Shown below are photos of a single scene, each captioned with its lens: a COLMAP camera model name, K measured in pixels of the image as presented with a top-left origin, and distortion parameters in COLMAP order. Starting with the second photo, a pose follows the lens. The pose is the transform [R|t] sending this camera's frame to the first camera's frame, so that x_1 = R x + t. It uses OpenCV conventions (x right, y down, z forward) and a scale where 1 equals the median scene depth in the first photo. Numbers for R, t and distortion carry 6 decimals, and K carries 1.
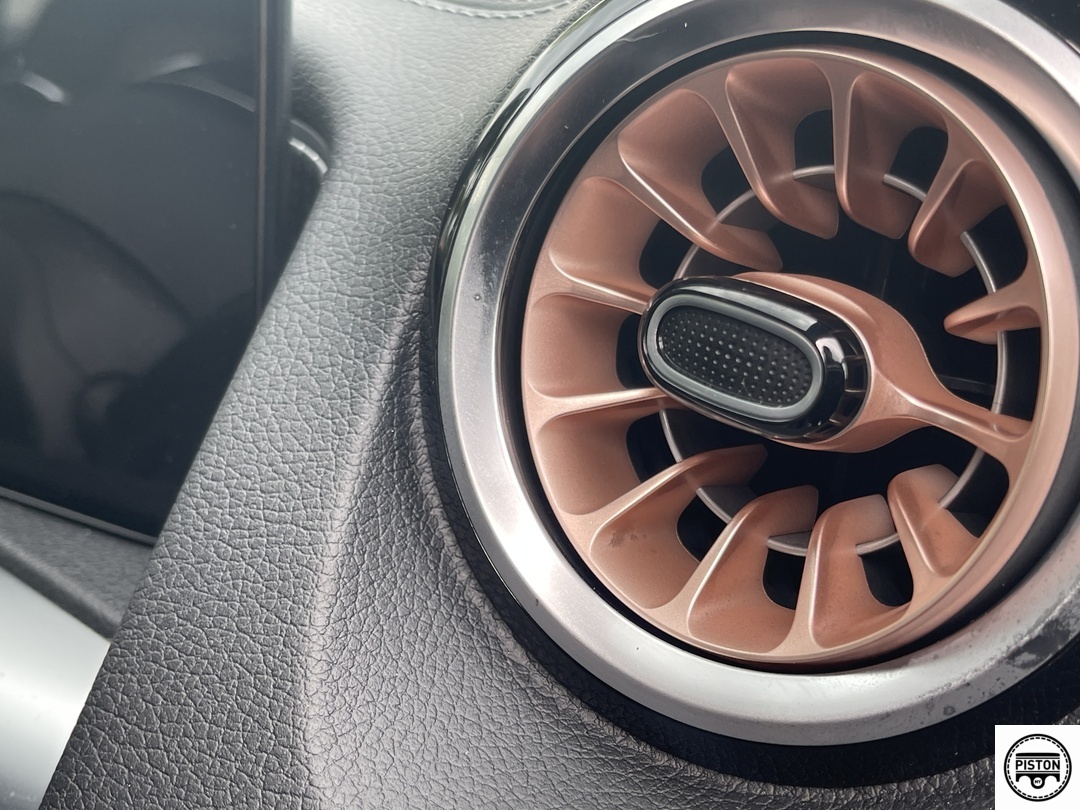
lens RADIAL K [[1289.0, 0, 540.0], [0, 1289.0, 405.0], [0, 0, 1]] dist [0.003498, 0.001461]
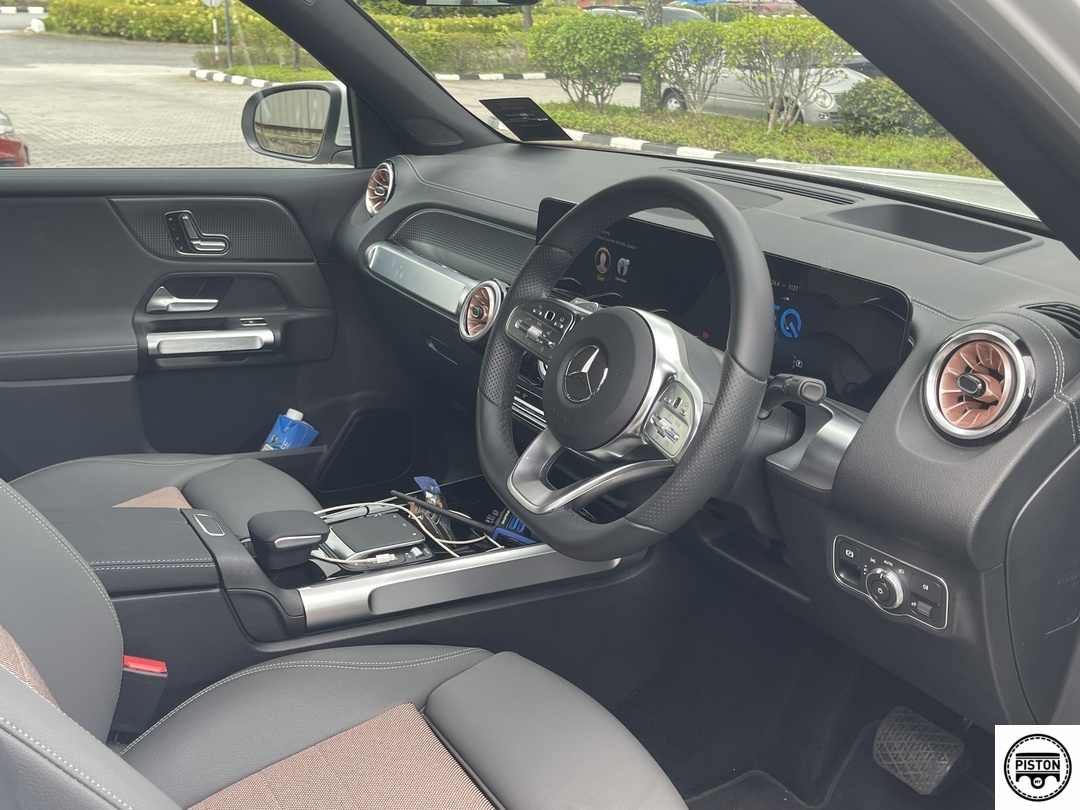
lens RADIAL K [[1121.7, 0, 540.0], [0, 1121.7, 405.0], [0, 0, 1]] dist [0.001212, 0.001529]
pose [[0.864627, 0.117571, -0.488465, 0.976839], [-0.140877, 0.989965, -0.011085, 0.401139], [0.482260, 0.078398, 0.872513, -4.655447]]
